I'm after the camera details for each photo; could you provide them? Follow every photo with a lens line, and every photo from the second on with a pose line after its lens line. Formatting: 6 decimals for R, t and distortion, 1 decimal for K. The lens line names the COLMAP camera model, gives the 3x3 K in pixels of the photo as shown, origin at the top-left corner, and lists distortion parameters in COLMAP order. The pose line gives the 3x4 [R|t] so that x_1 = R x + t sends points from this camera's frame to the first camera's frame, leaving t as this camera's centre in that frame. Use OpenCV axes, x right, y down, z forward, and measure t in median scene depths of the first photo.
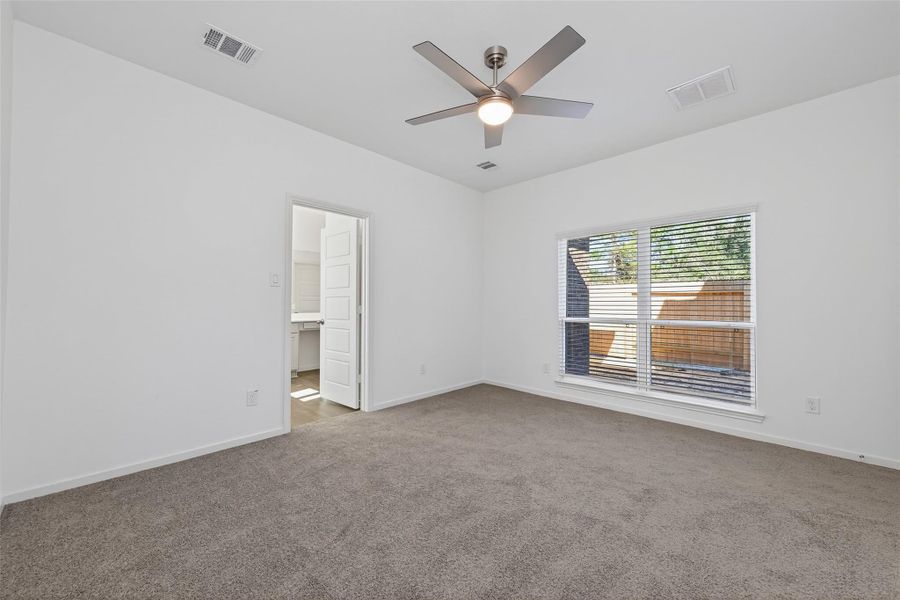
lens RADIAL K [[351.0, 0, 454.3], [0, 351.0, 304.4], [0, 0, 1]] dist [0.001209, 0.000017]
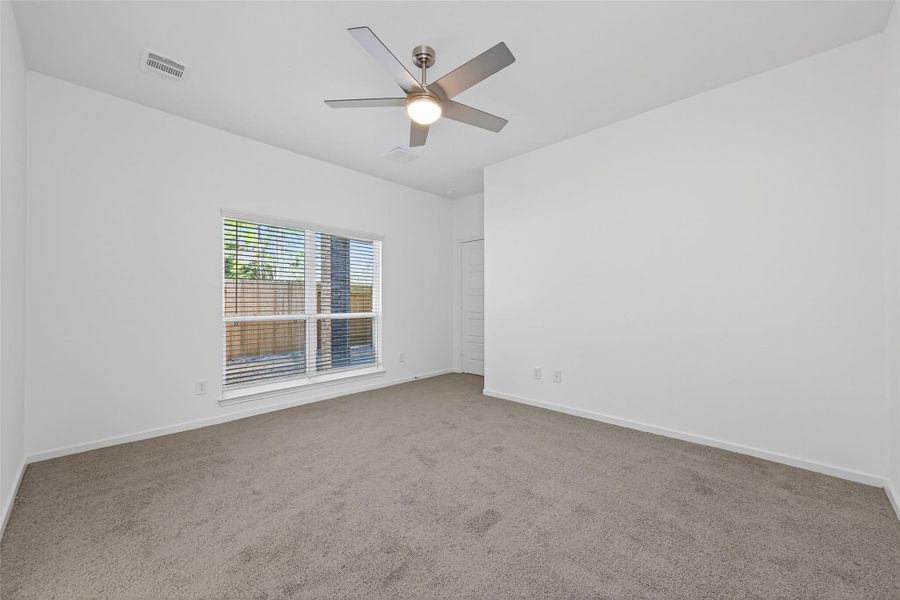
lens RADIAL K [[351.0, 0, 454.3], [0, 351.0, 304.4], [0, 0, 1]] dist [0.001209, 0.000017]
pose [[-0.026109, -0.012298, 0.999583, -0.739101], [0.002874, 0.999919, 0.012377, -0.001236], [-0.999655, 0.003196, -0.026072, 0.765714]]
